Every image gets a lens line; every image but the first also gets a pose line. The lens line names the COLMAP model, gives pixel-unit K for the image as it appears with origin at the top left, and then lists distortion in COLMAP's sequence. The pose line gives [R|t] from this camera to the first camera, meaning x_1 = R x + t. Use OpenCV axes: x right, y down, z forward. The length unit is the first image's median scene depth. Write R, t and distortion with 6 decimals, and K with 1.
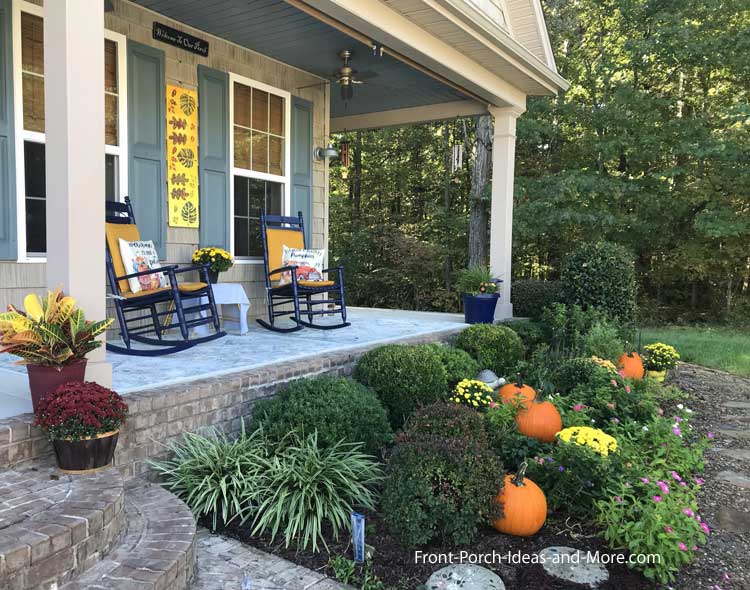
lens RADIAL K [[633.9, 0, 375.0], [0, 633.9, 295.0], [0, 0, 1]] dist [0.002044, -0.005344]
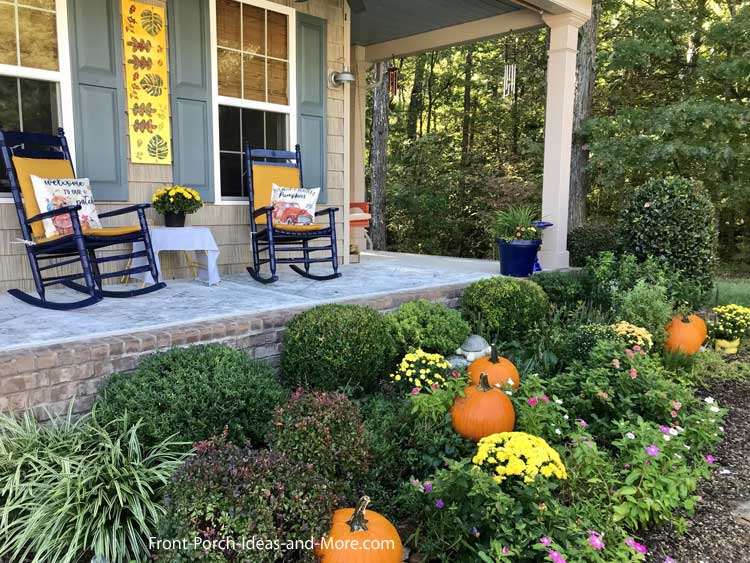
lens RADIAL K [[629.0, 0, 375.0], [0, 629.0, 281.5], [0, 0, 1]] dist [0.007920, 0.002079]
pose [[0.982490, 0.018478, -0.185399, 0.175474], [-0.005632, 0.997561, 0.069577, -0.004815], [0.186233, -0.067315, 0.980197, 0.173581]]
